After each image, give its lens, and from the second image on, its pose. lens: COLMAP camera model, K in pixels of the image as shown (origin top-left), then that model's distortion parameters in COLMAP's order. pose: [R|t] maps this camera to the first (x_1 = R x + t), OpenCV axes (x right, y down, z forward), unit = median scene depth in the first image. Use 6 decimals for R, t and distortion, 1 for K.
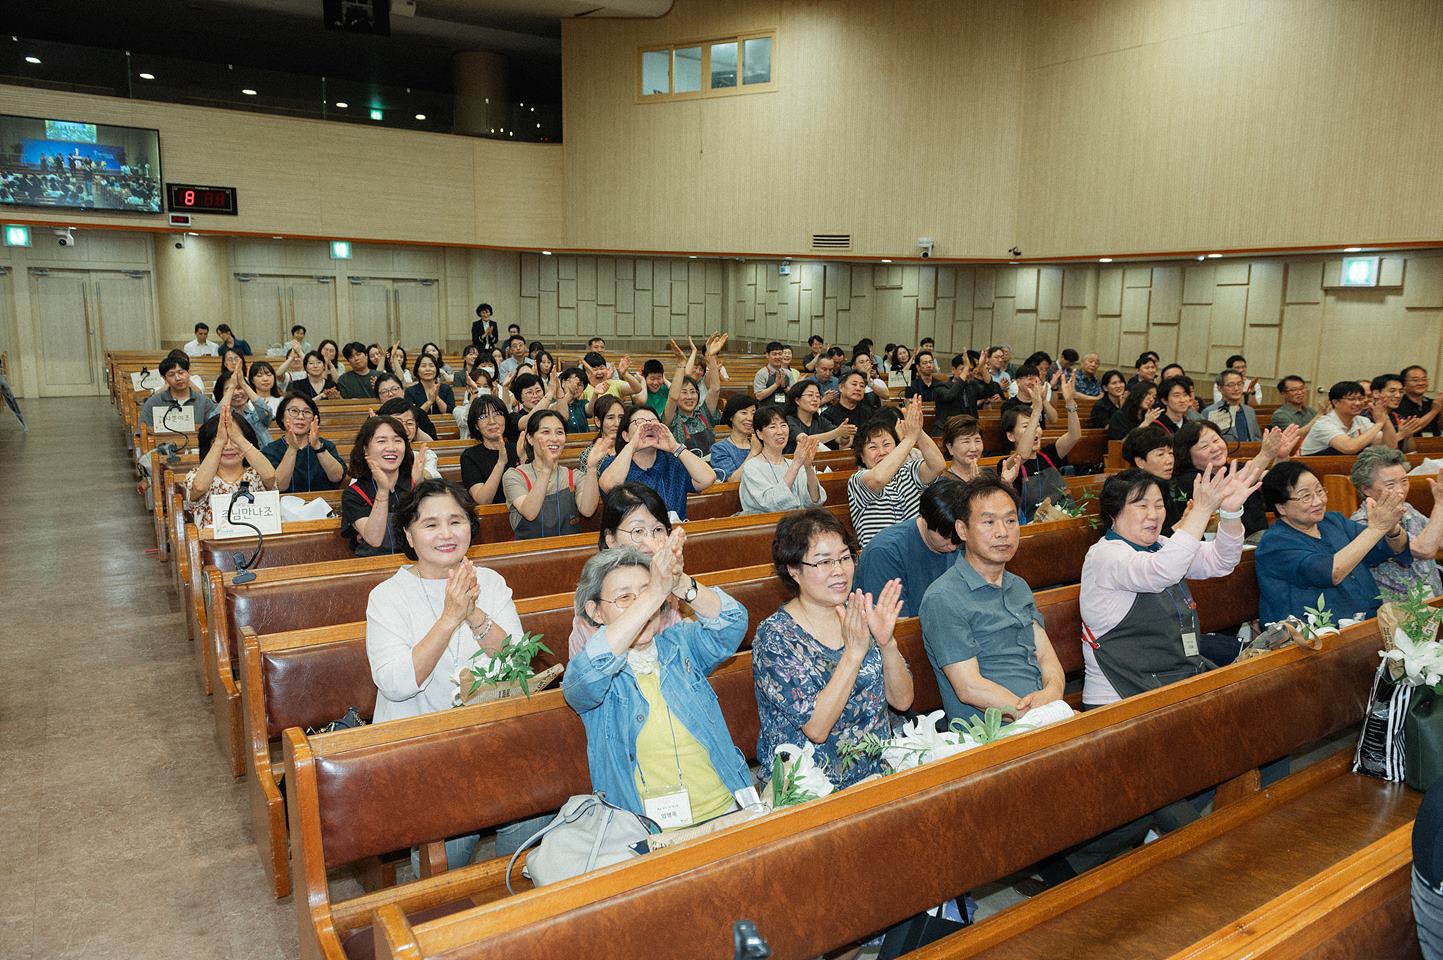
lens RADIAL K [[977.0, 0, 721.5], [0, 977.0, 480.0], [0, 0, 1]] dist [-0.008048, -0.001458]
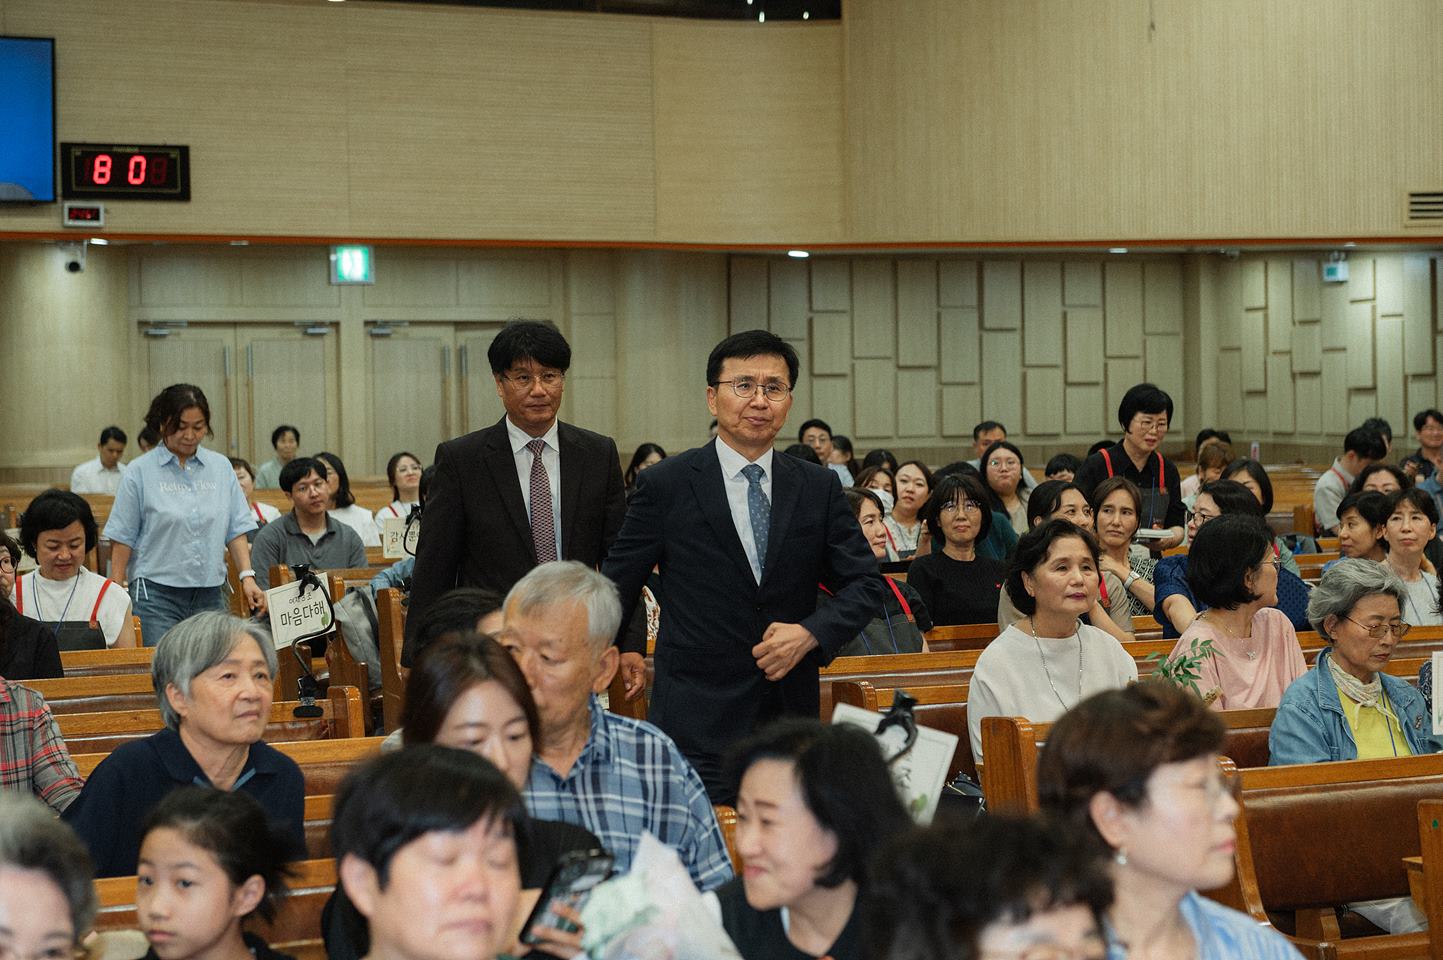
lens RADIAL K [[2819.2, 0, 721.5], [0, 2819.2, 480.0], [0, 0, 1]] dist [0.059595, 0.100286]
pose [[0.990869, -0.026988, -0.132099, -0.047772], [0.007709, 0.989500, -0.144330, 0.059630], [0.134607, 0.141994, 0.980673, -0.274349]]
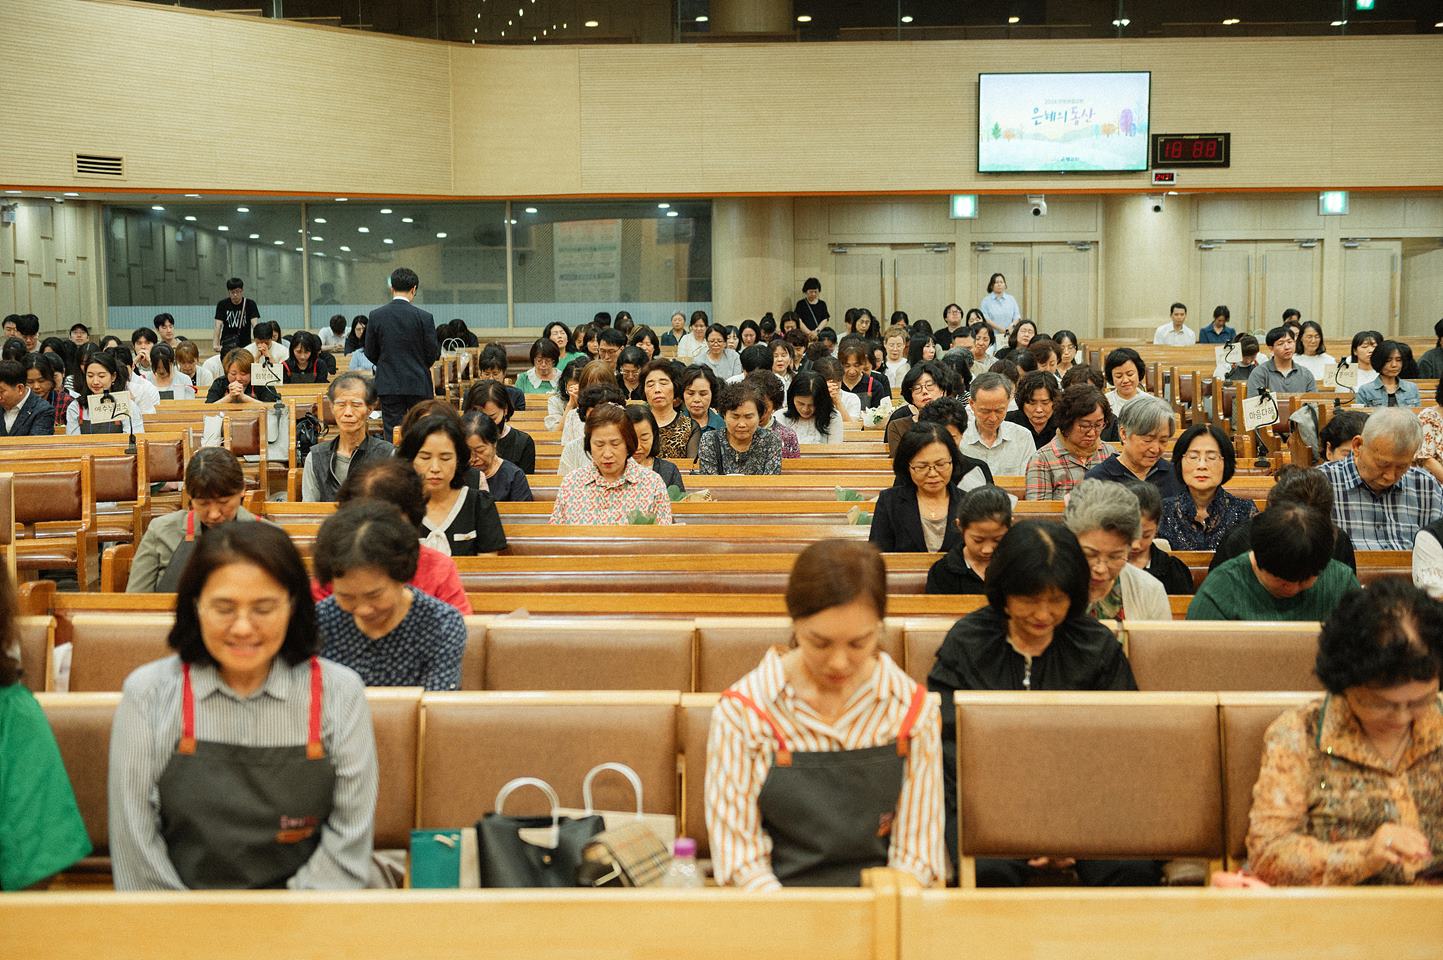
lens RADIAL K [[1857.6, 0, 721.5], [0, 1857.6, 480.0], [0, 0, 1]] dist [0.031958, 0.022206]
pose [[0.832507, 0.033036, -0.553029, 0.004396], [-0.073460, 0.995989, -0.051087, 0.076937], [0.549123, 0.083156, 0.831594, -0.401281]]
